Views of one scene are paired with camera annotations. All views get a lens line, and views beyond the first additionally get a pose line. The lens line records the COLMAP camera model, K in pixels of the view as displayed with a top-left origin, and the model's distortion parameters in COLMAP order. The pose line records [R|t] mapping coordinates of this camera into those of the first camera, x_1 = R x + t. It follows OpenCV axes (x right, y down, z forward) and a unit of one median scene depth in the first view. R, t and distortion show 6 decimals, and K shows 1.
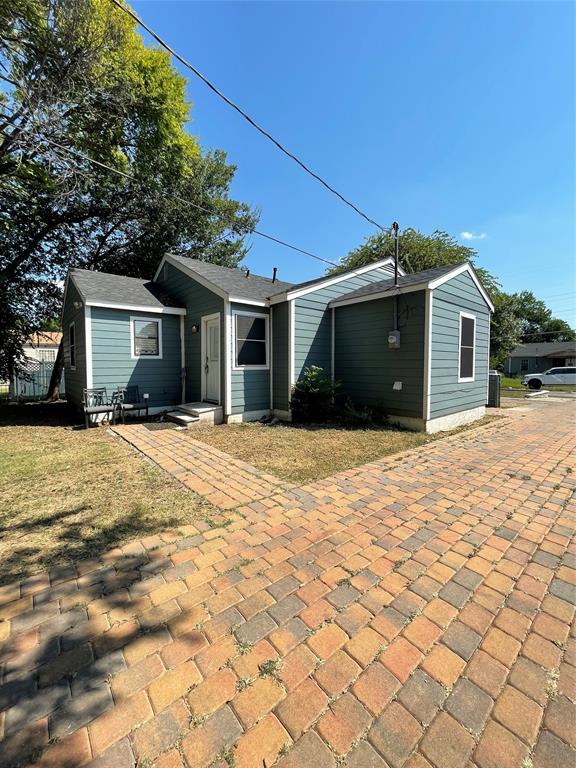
lens RADIAL K [[308.6, 0, 286.1], [0, 308.6, 381.6], [0, 0, 1]] dist [-0.004756, -0.000017]
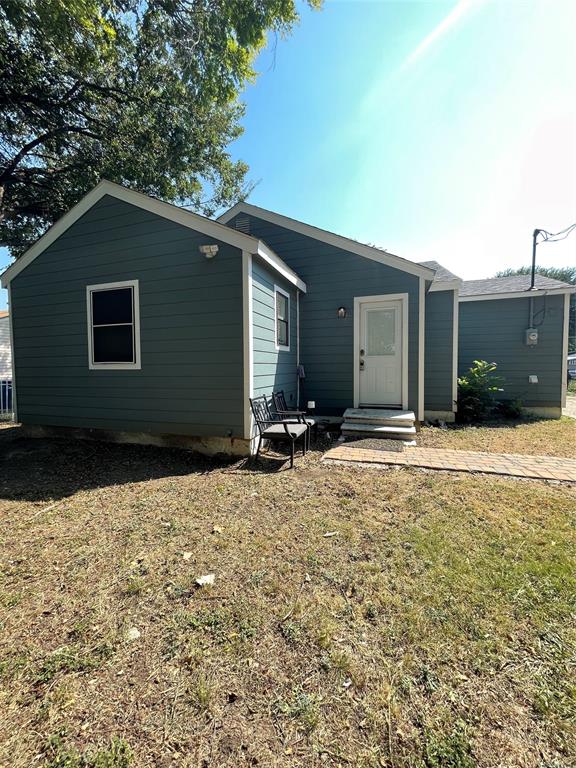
lens RADIAL K [[308.6, 0, 286.1], [0, 308.6, 381.6], [0, 0, 1]] dist [-0.004756, -0.000017]
pose [[0.856739, -0.032031, 0.514755, -0.848070], [0.026599, 0.999485, 0.017924, -0.019041], [-0.515064, -0.001664, 0.857150, 0.450270]]
